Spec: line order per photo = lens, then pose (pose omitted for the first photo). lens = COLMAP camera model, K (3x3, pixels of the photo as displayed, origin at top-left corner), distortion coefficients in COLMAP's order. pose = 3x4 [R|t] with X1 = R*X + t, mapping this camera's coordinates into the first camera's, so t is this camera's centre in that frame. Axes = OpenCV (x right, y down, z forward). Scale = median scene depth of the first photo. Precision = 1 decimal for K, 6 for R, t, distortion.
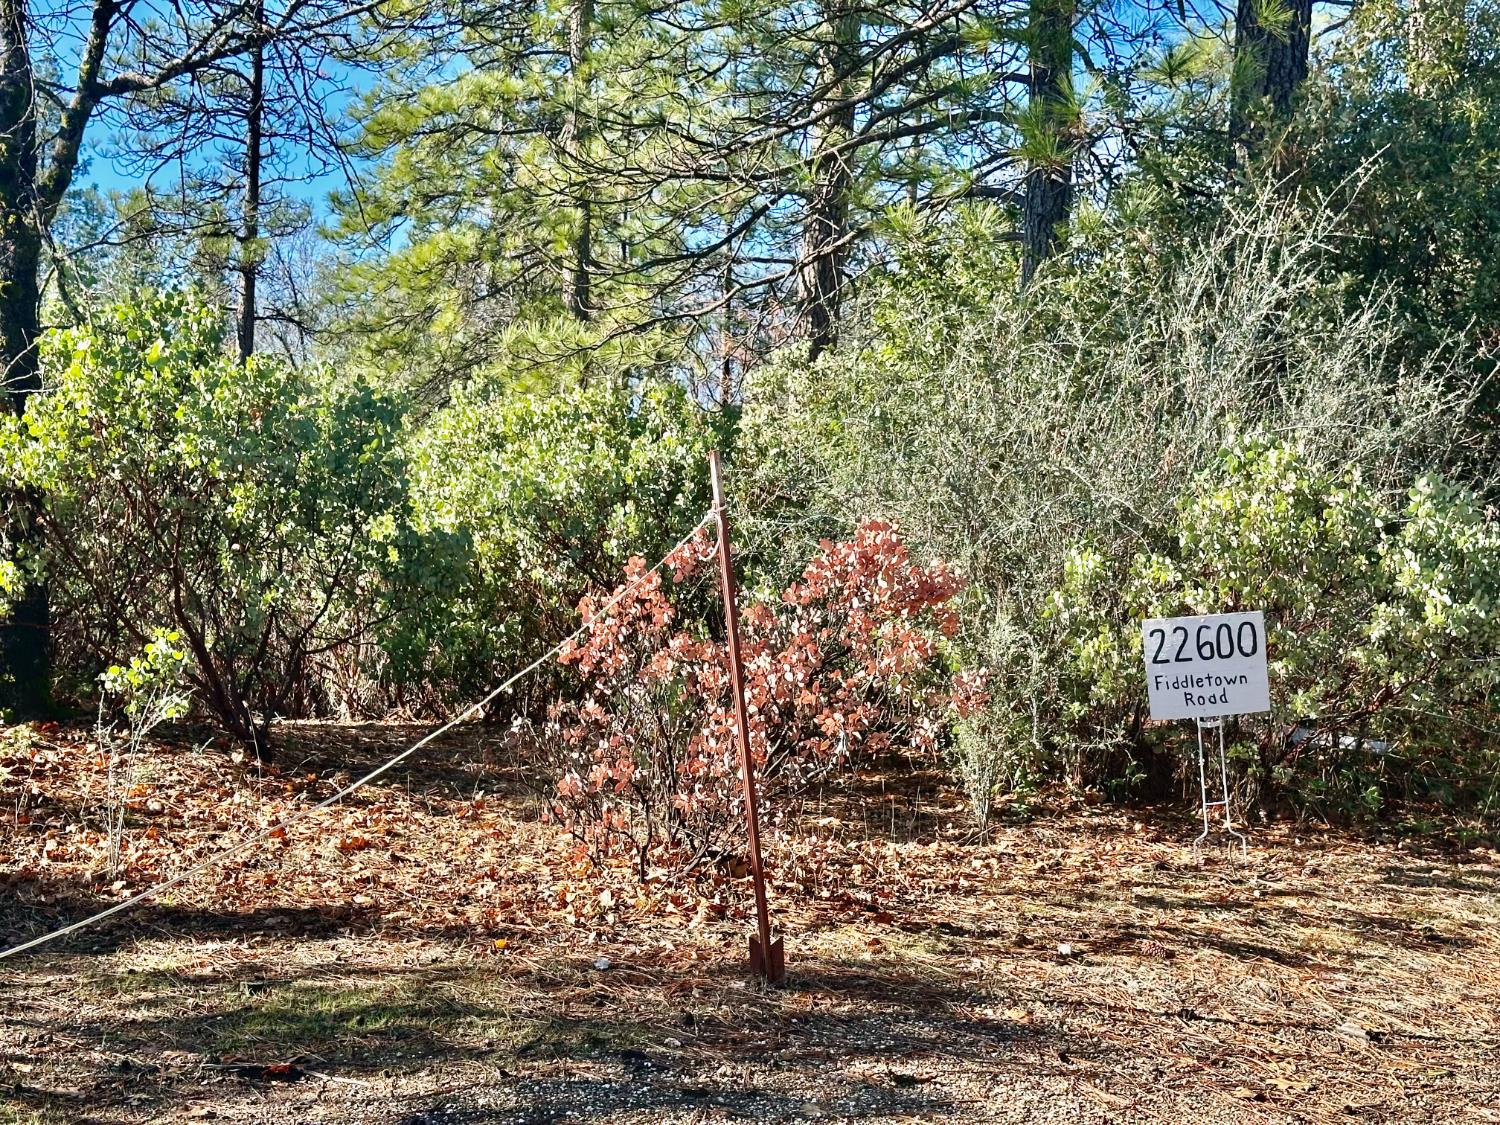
lens RADIAL K [[2095.7, 0, 750.0], [0, 2095.7, 562.5], [0, 0, 1]] dist [0.205177, -0.443295]
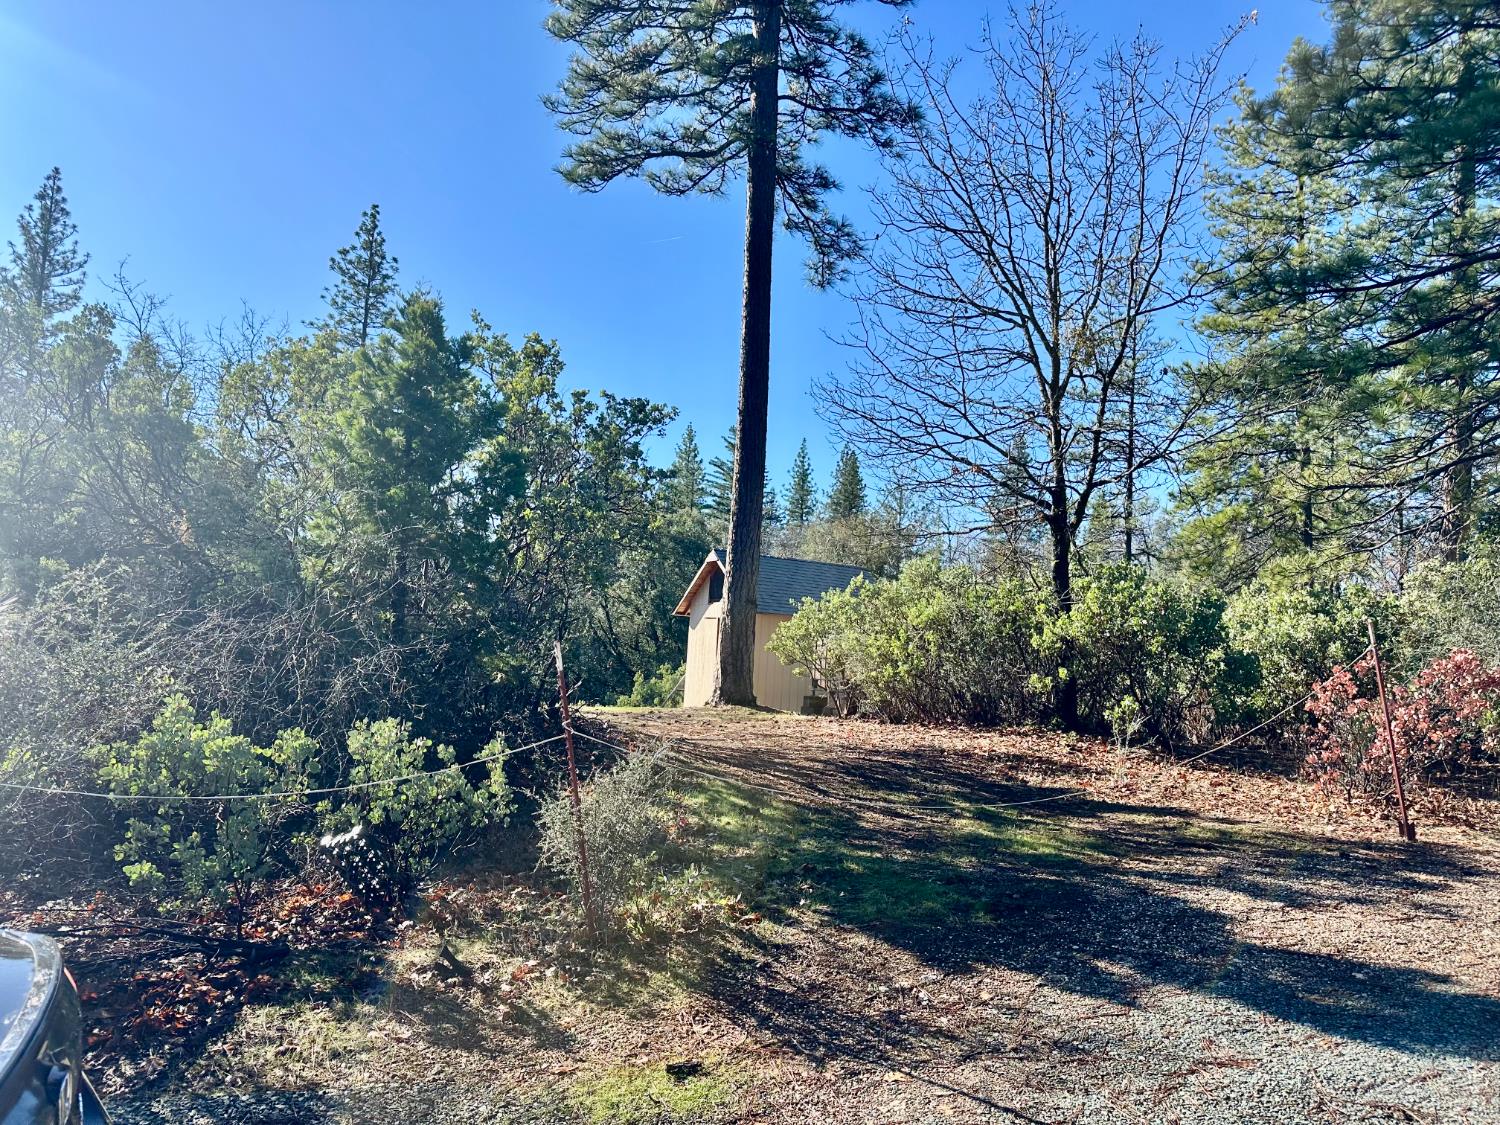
lens RADIAL K [[1051.5, 0, 750.0], [0, 1051.5, 562.5], [0, 0, 1]] dist [0.077988, -0.119492]
pose [[0.843682, -0.052647, -0.534255, 0.028234], [-0.003098, 0.994686, -0.102912, 0.005966], [0.536834, 0.088480, 0.839036, -0.320826]]
